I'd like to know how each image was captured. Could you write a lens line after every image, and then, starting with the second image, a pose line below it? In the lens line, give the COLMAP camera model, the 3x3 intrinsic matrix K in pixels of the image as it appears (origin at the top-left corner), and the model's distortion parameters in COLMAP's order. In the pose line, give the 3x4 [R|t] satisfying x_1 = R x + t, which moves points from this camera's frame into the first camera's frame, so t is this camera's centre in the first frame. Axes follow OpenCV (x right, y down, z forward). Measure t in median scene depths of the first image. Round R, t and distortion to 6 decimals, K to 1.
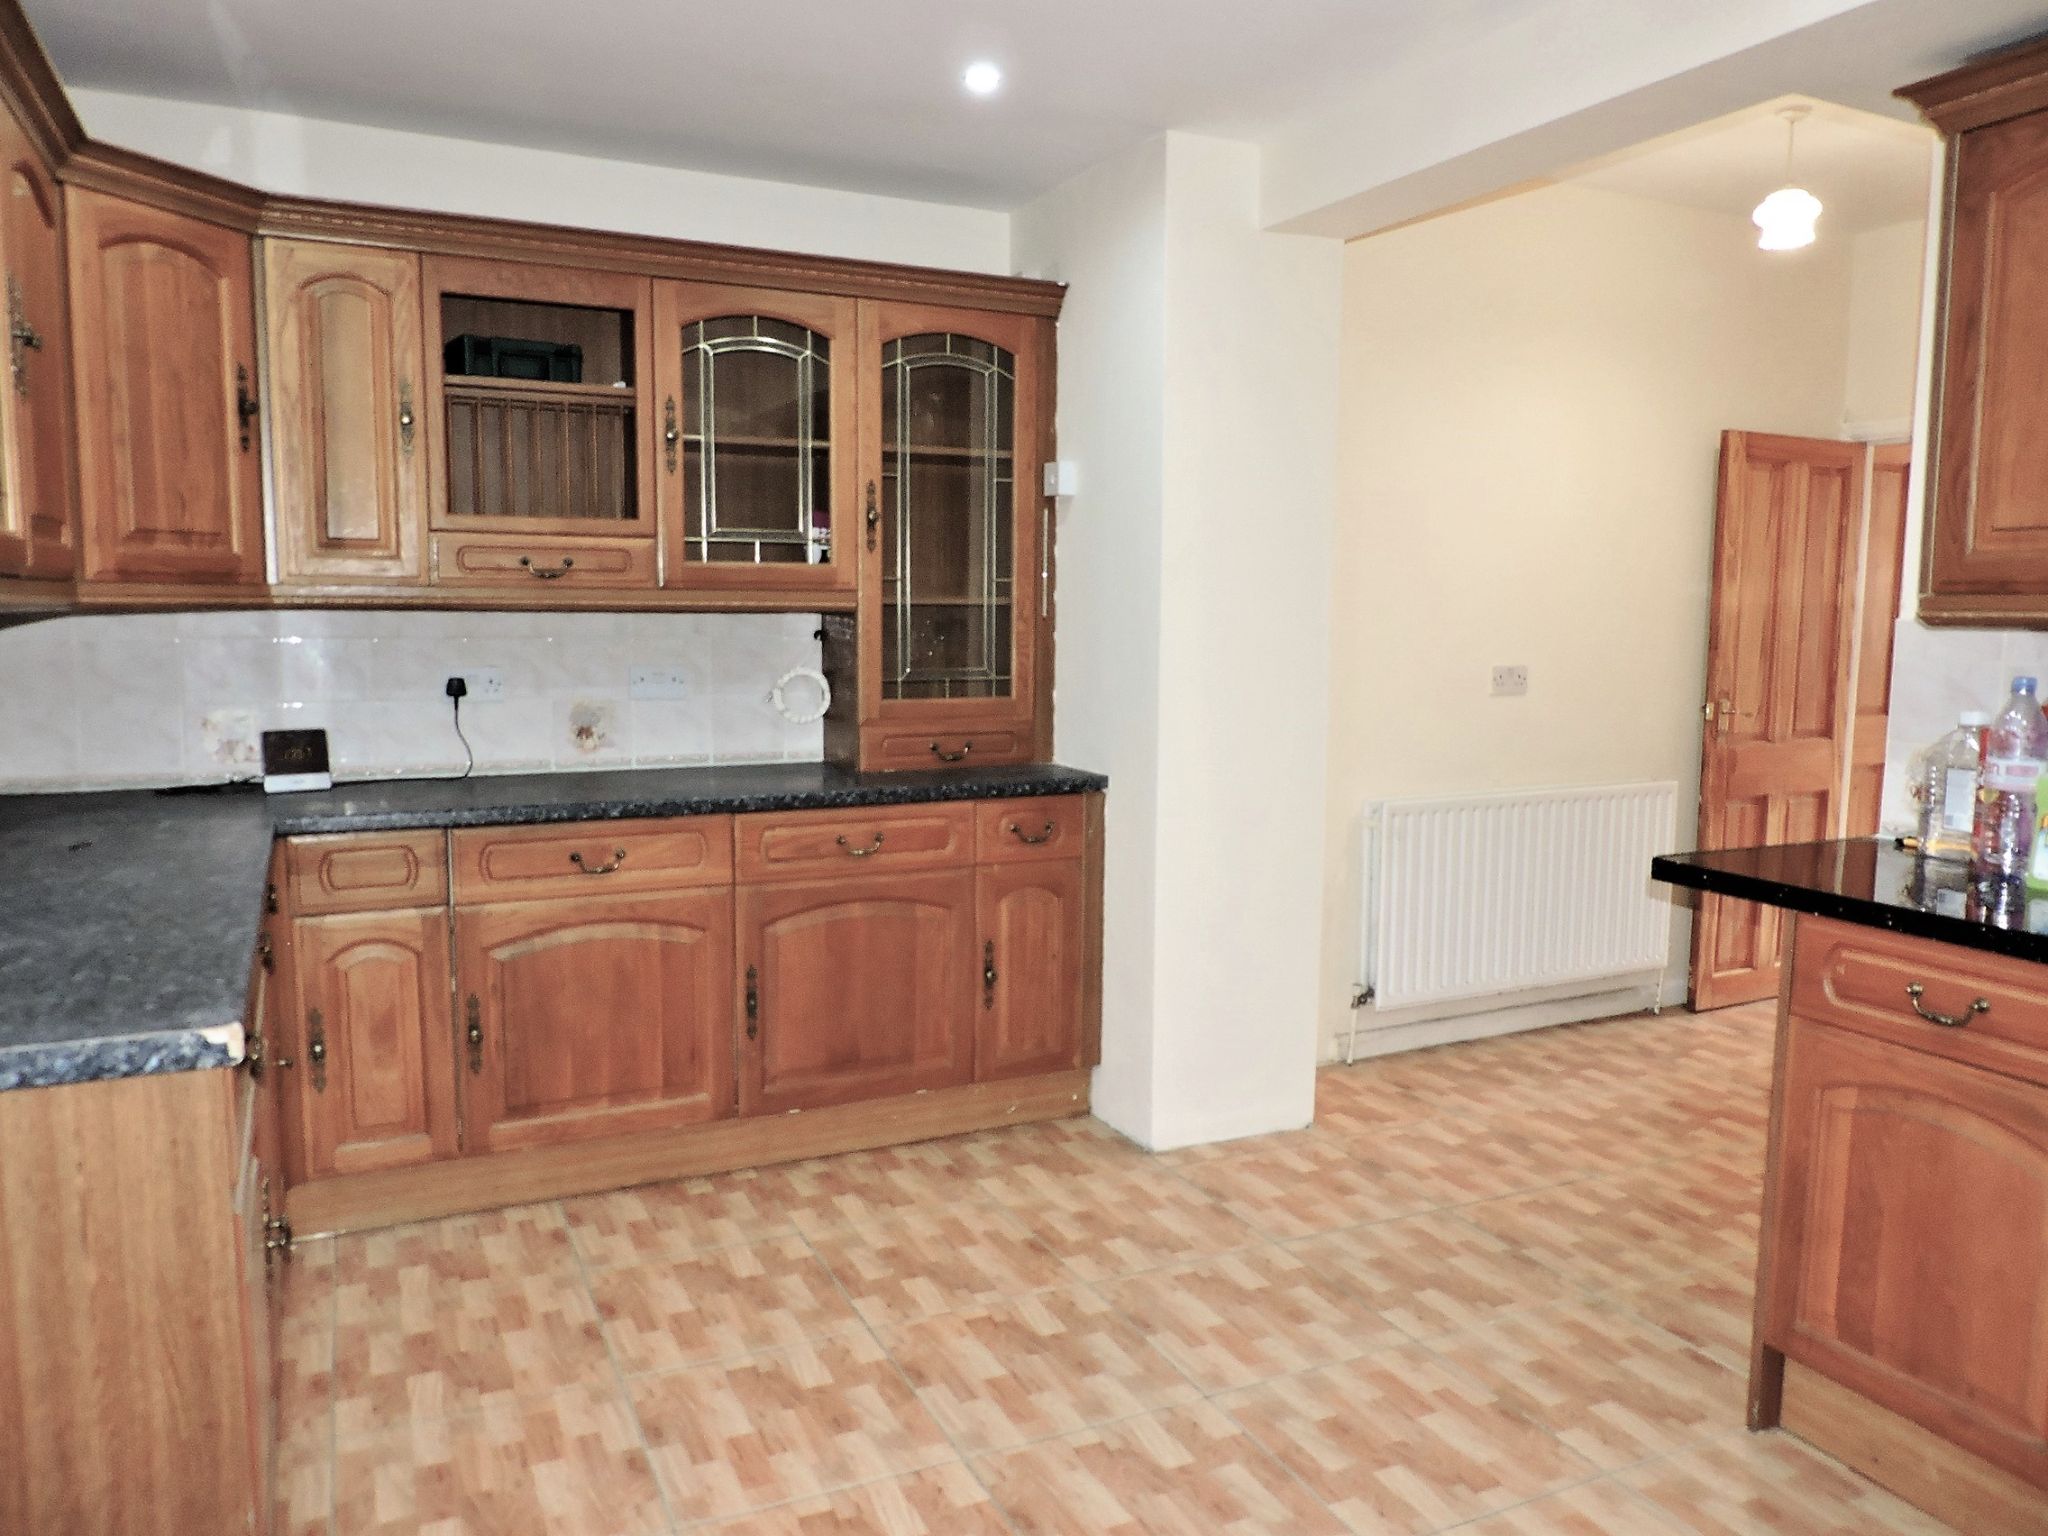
lens RADIAL K [[1469.7, 0, 1007.8], [0, 1469.7, 774.4], [0, 0, 1]] dist [-0.008874, -0.004246]
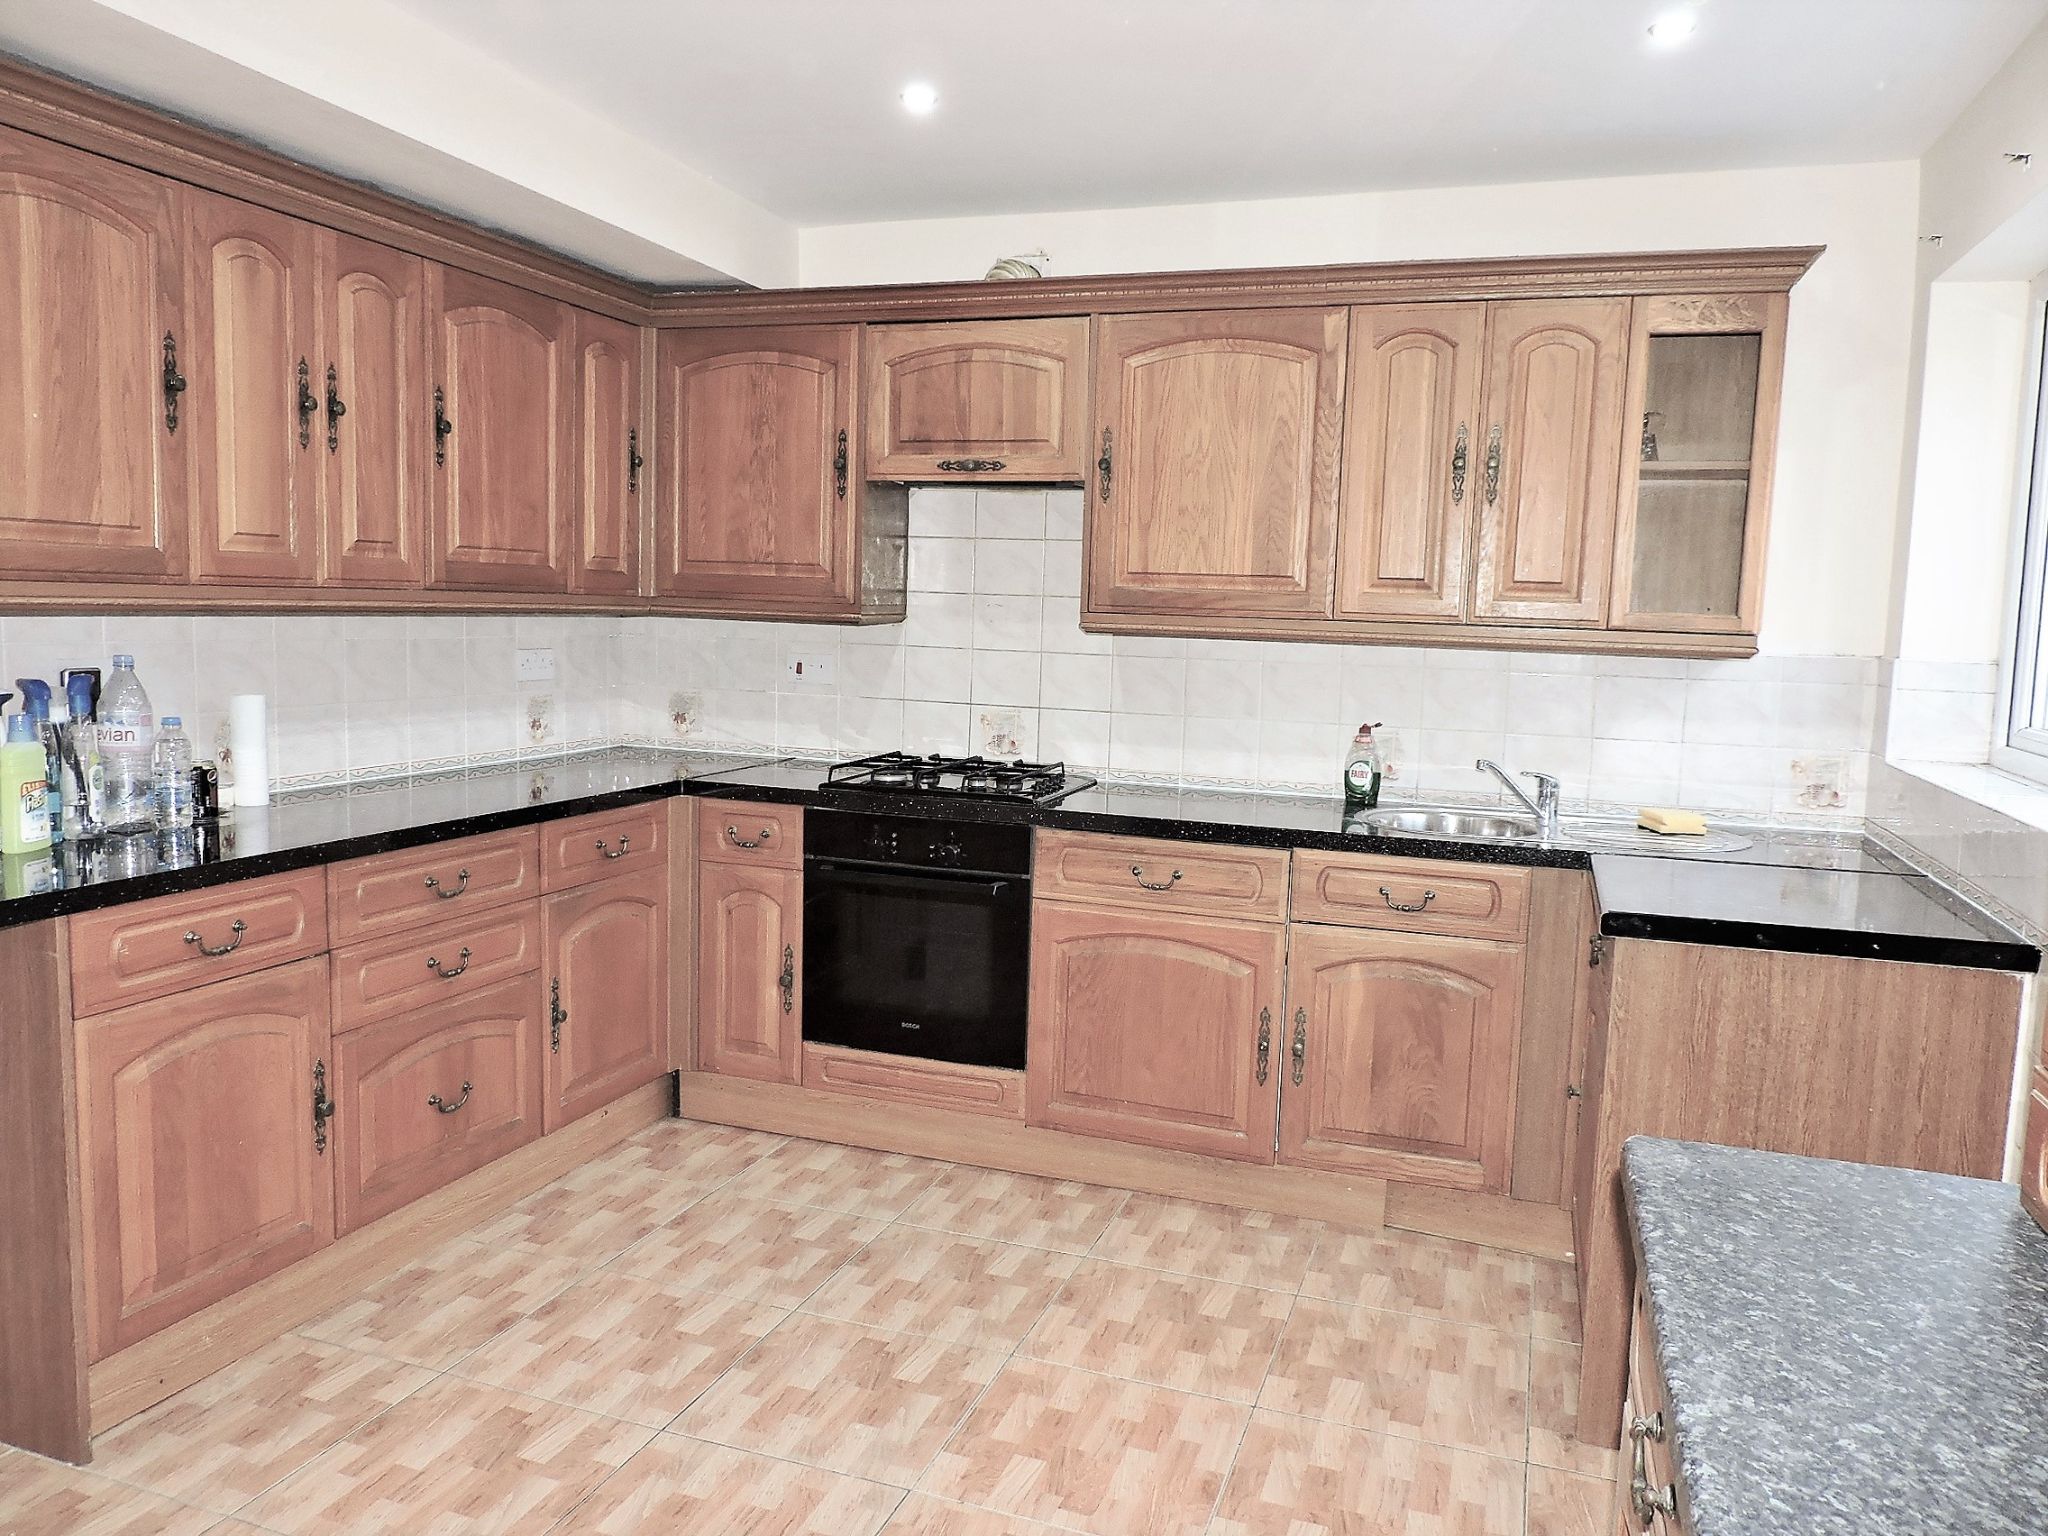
lens RADIAL K [[1469.7, 0, 1011.7], [0, 1469.7, 757.4], [0, 0, 1]] dist [-0.008874, -0.004246]
pose [[0.706883, 0.071623, -0.703695, 0.336815], [-0.100546, 0.994932, 0.000264, -0.011024], [0.700148, 0.070567, 0.710502, 0.164779]]
